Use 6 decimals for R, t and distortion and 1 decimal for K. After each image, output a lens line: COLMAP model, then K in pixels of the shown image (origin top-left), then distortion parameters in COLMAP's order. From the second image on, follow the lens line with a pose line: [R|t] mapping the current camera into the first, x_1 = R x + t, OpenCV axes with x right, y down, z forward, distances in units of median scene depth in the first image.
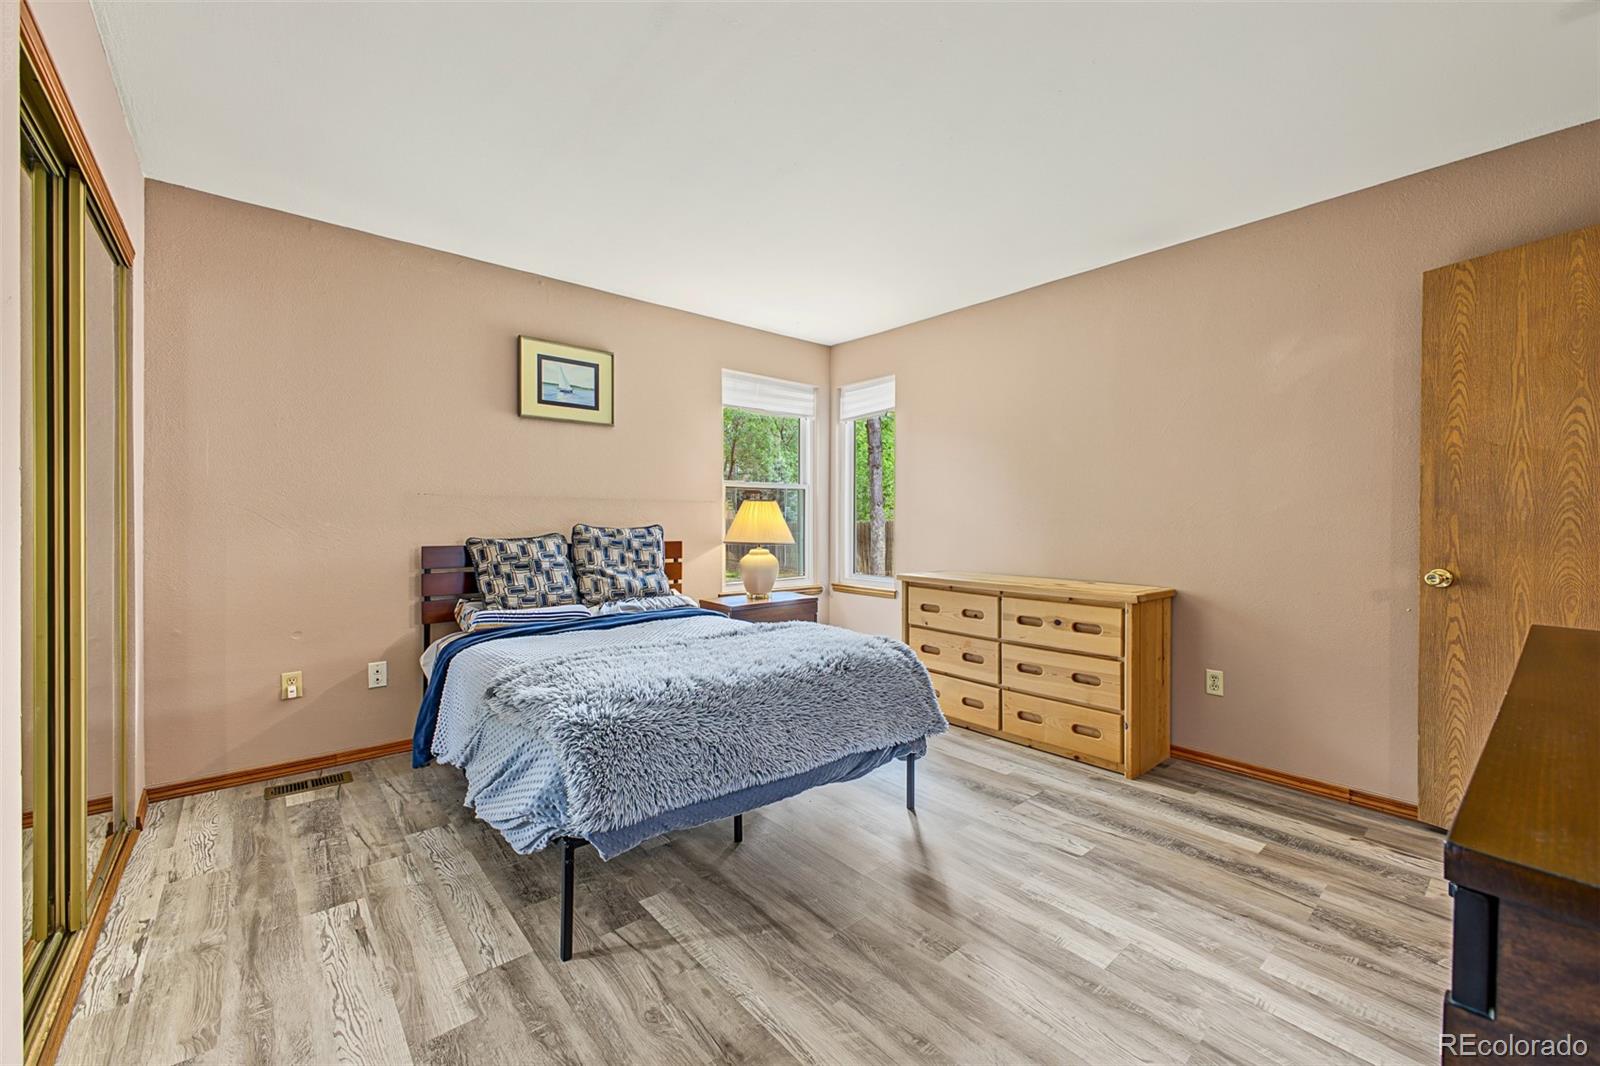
lens RADIAL K [[632.2, 0, 798.0], [0, 632.2, 529.8], [0, 0, 1]] dist [0.003581, -0.001226]
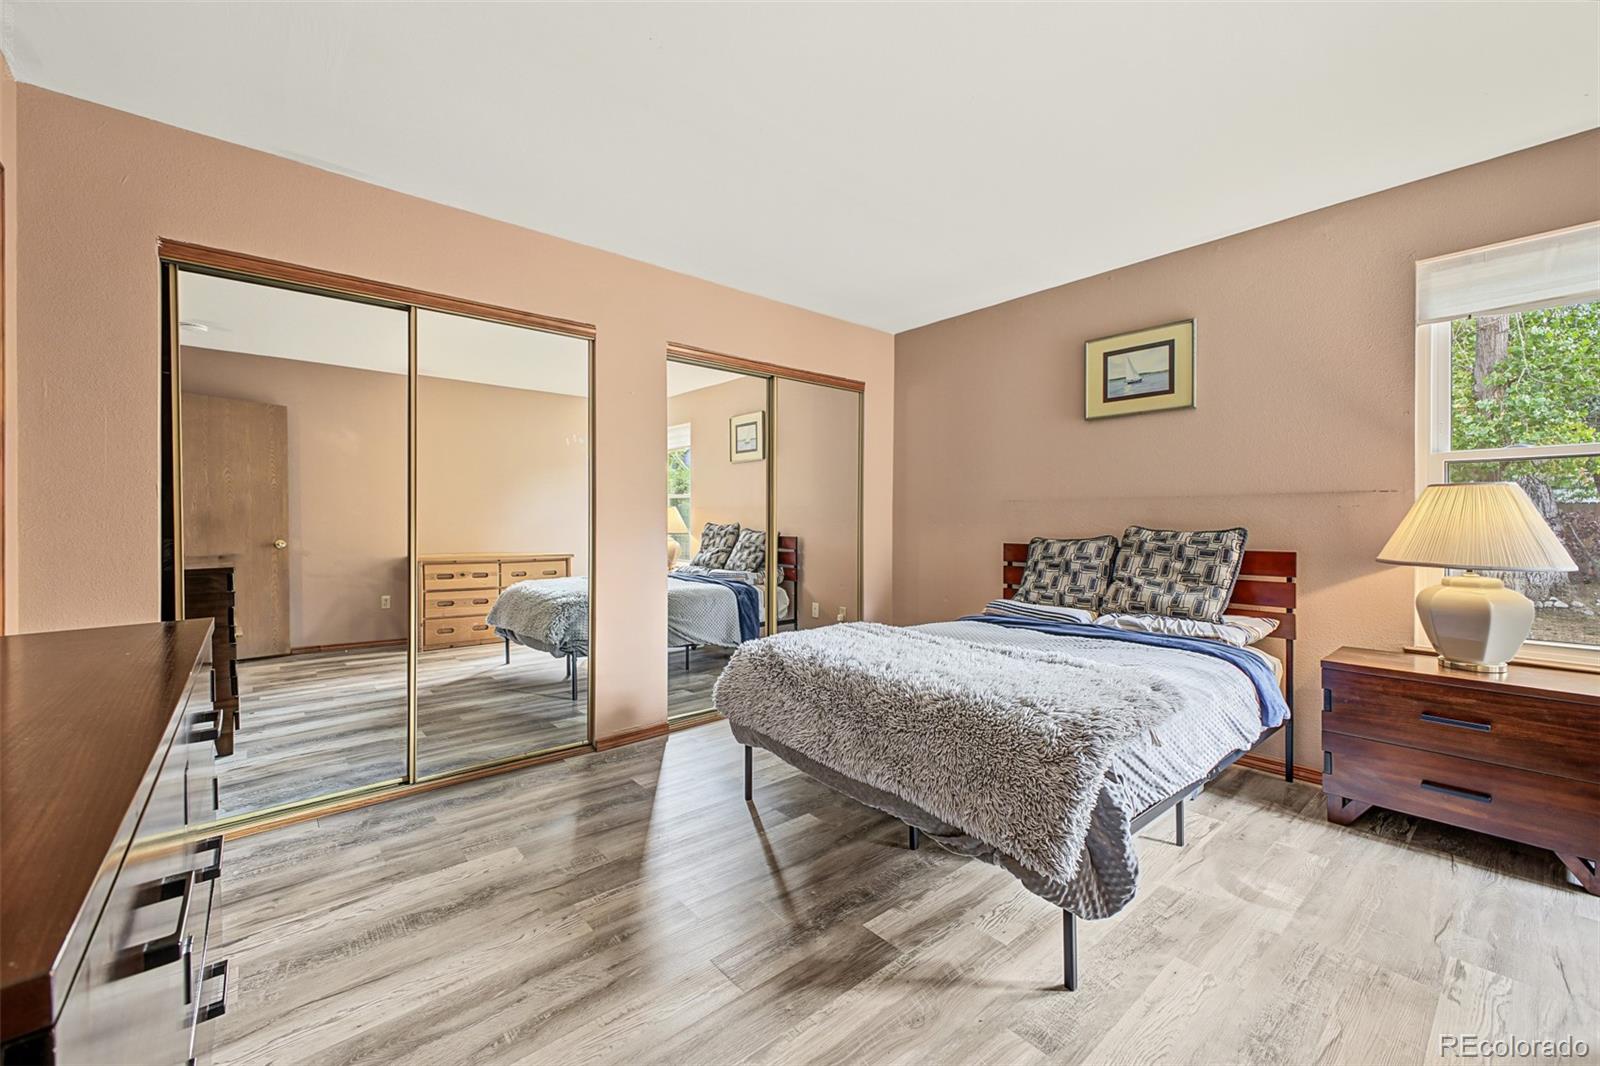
lens RADIAL K [[632.2, 0, 797.1], [0, 632.2, 522.7], [0, 0, 1]] dist [0.003581, -0.001226]
pose [[-0.010841, 0.001226, -0.999940, 0.574726], [-0.014313, 0.999897, 0.001381, -0.008374], [0.999839, 0.014327, -0.010822, 0.533803]]
